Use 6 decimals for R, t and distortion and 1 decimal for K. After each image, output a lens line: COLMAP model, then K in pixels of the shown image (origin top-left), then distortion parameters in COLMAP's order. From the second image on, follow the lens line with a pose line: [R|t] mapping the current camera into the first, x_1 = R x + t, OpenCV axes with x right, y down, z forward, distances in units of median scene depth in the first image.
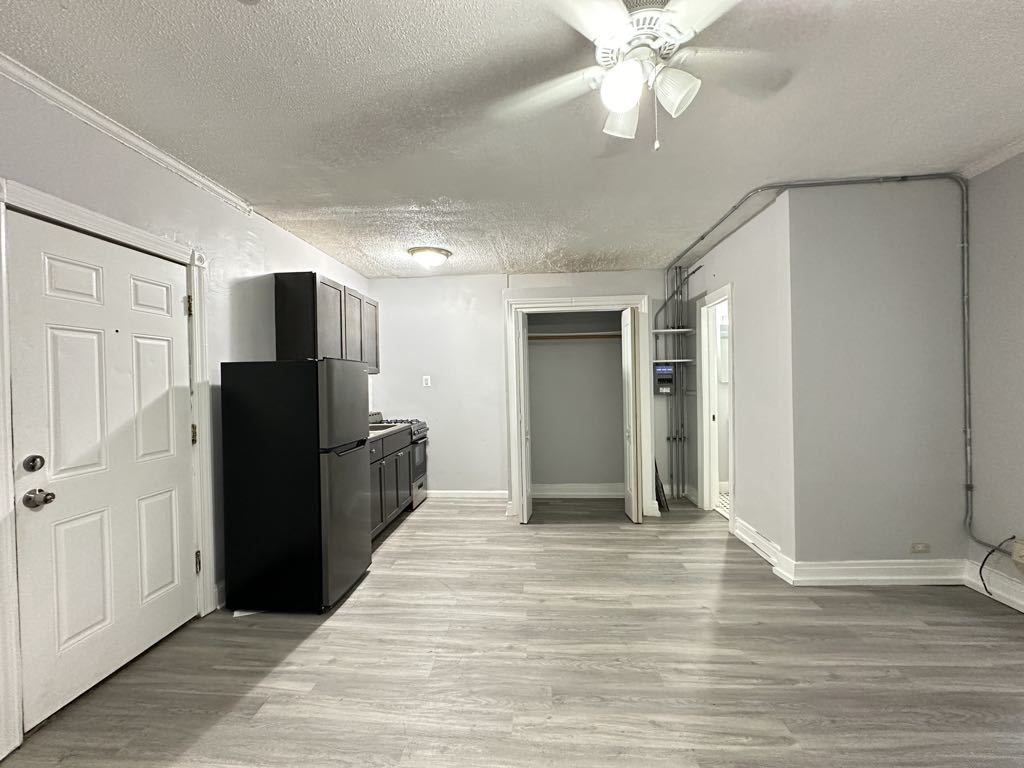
lens RADIAL K [[407.9, 0, 512.0], [0, 407.9, 384.0], [0, 0, 1]] dist [-0.001790, 0.000006]
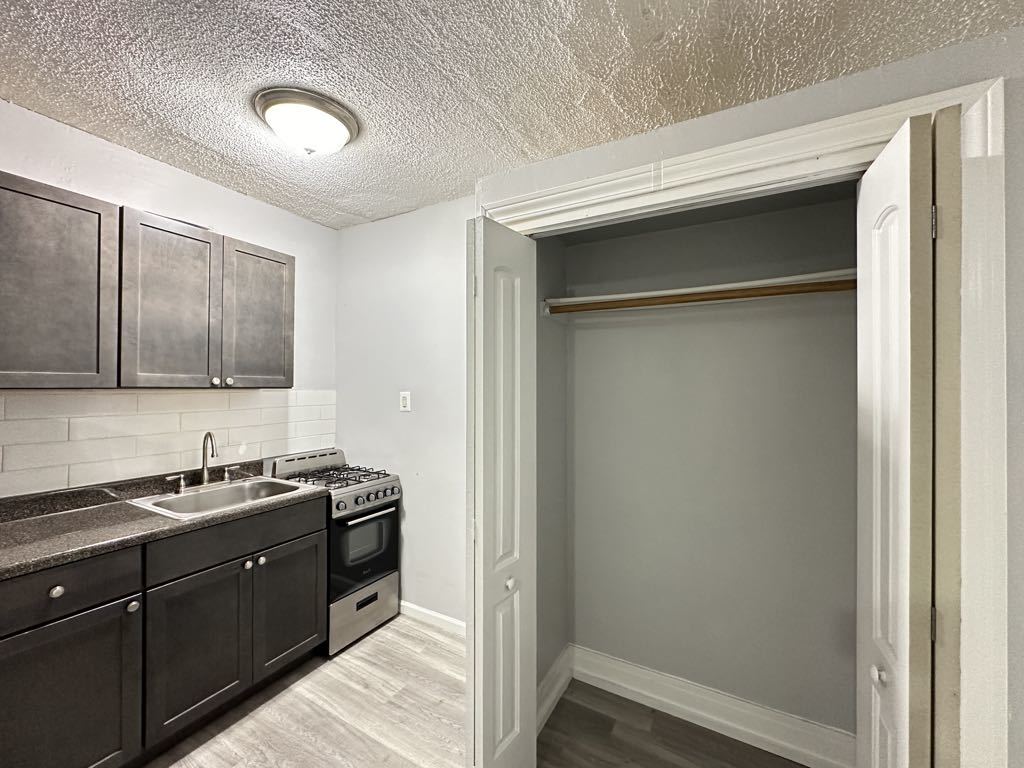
lens RADIAL K [[407.9, 0, 512.0], [0, 407.9, 384.0], [0, 0, 1]] dist [-0.001790, 0.000006]
pose [[0.904918, 0.022954, -0.424967, 0.231564], [-0.027050, 0.999628, -0.003607, -0.048591], [0.424726, 0.014759, 0.905201, 0.855696]]
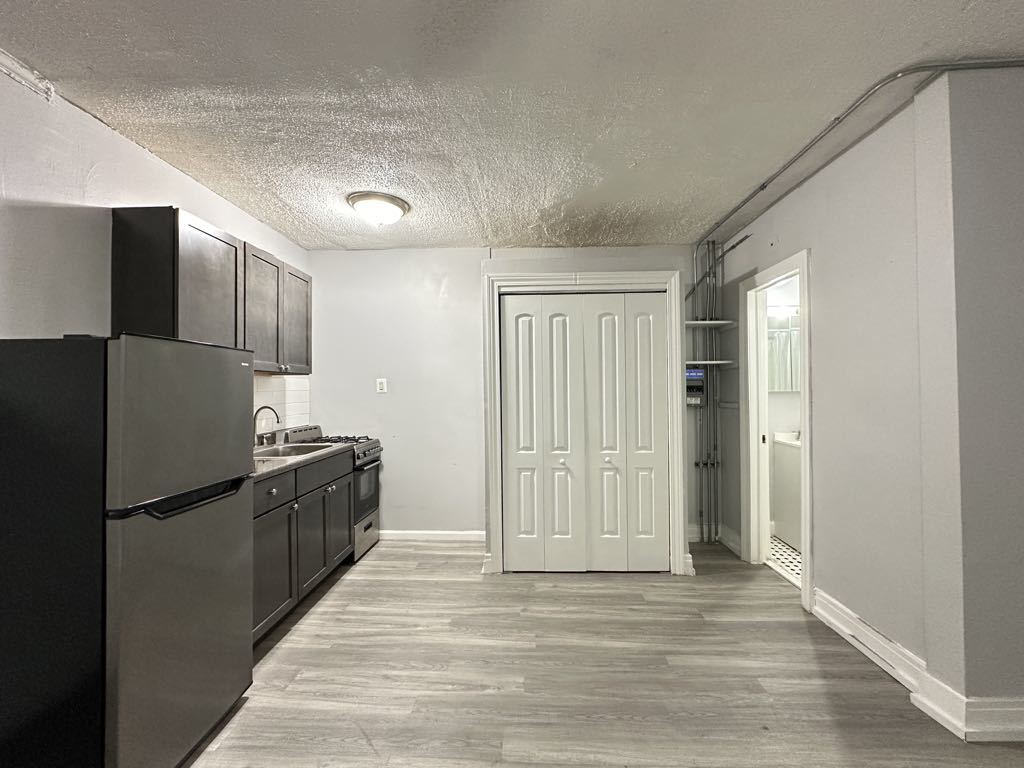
lens RADIAL K [[407.9, 0, 512.0], [0, 407.9, 384.0], [0, 0, 1]] dist [-0.001790, 0.000006]
pose [[0.999458, 0.012356, 0.030524, 0.015248], [-0.011772, 0.999746, -0.019212, 0.002910], [-0.030754, 0.018842, 0.999349, 0.353919]]
